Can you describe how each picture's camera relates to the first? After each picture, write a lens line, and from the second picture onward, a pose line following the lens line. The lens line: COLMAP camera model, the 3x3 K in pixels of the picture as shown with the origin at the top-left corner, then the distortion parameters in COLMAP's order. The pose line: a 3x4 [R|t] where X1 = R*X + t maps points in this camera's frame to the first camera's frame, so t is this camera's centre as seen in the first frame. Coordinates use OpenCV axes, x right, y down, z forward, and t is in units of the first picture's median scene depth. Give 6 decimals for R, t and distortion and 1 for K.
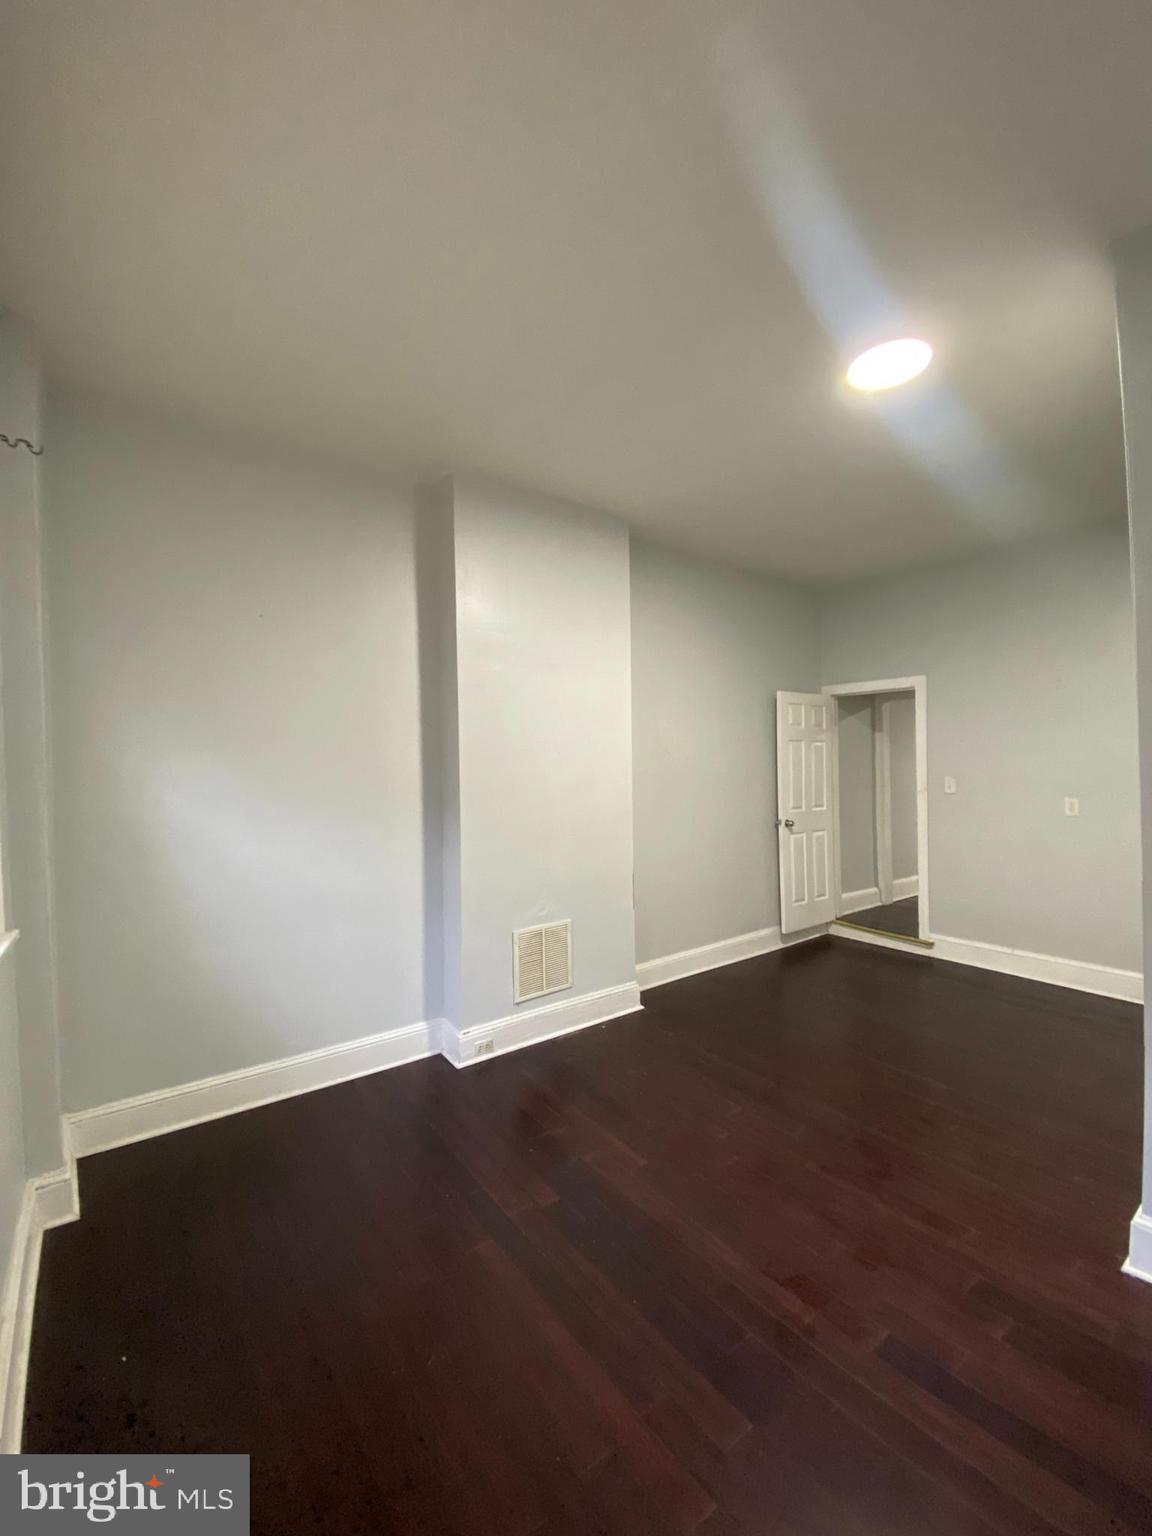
lens RADIAL K [[633.1, 0, 575.3], [0, 633.1, 769.7], [0, 0, 1]] dist [0.012485, -0.016287]
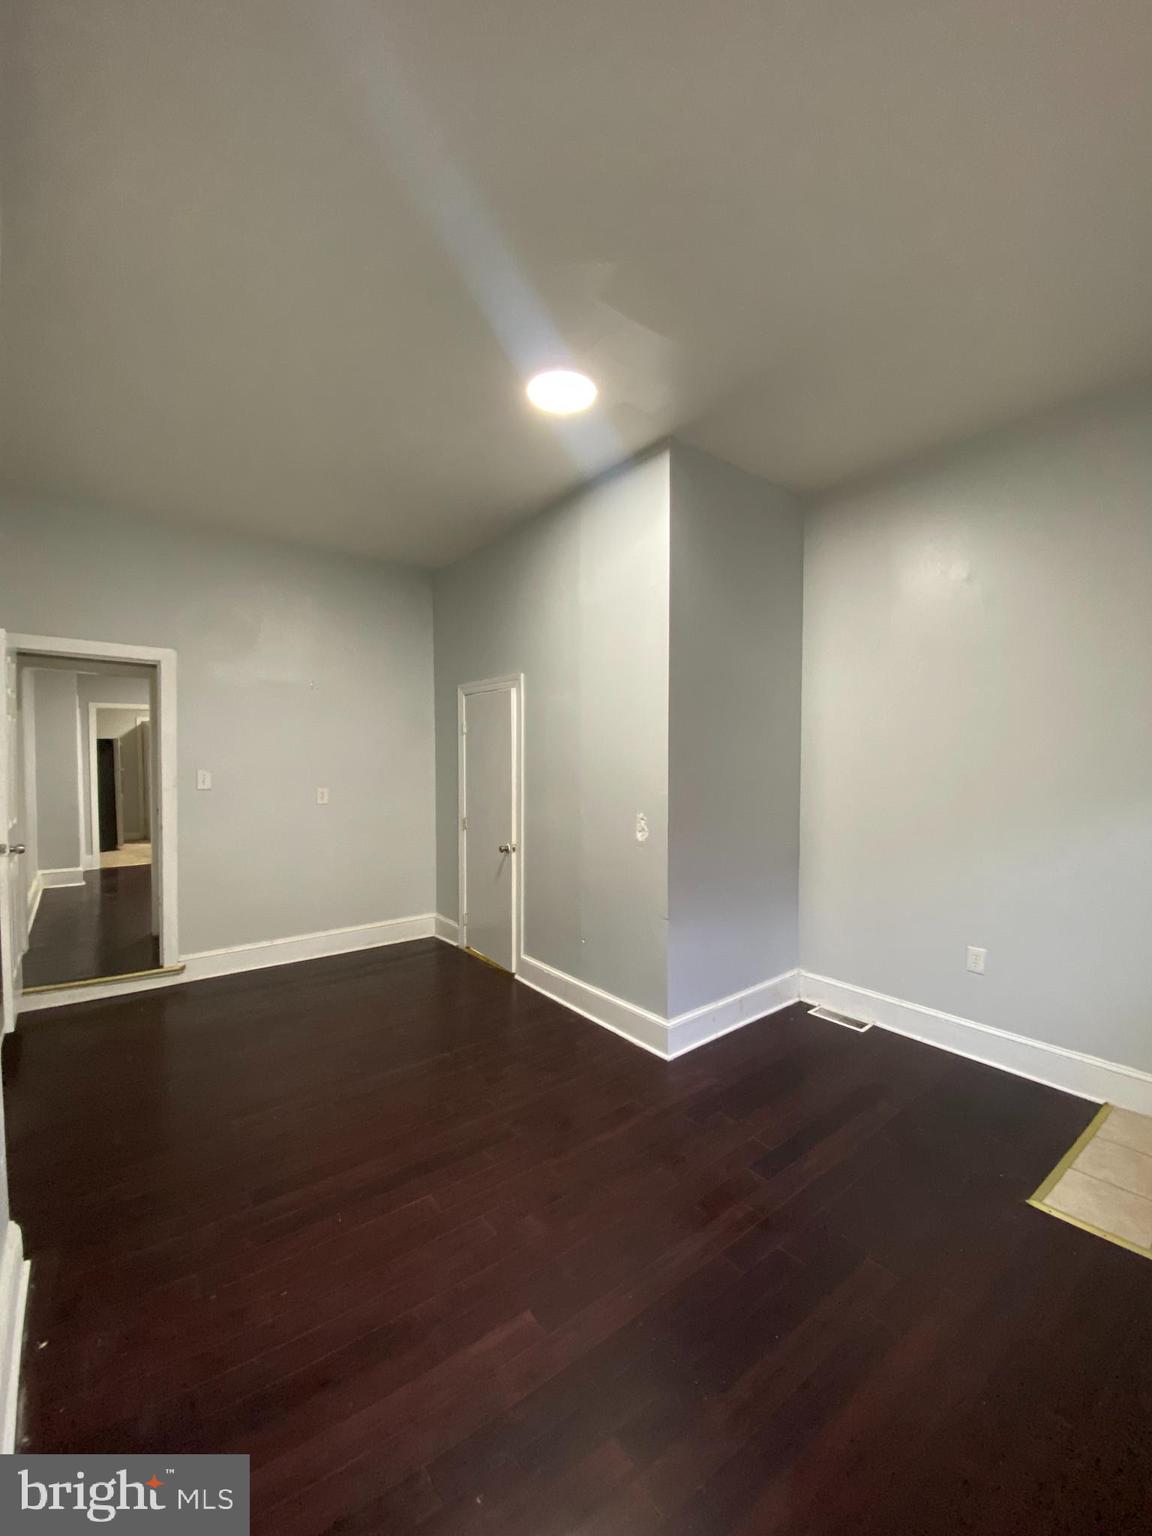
lens RADIAL K [[633.1, 0, 576.5], [0, 633.1, 764.1], [0, 0, 1]] dist [0.012485, -0.016287]
pose [[-0.043320, 0.009173, 0.999019, -0.315744], [0.003587, 0.999953, -0.009026, 0.012463], [-0.999055, 0.003192, -0.043351, 0.520505]]
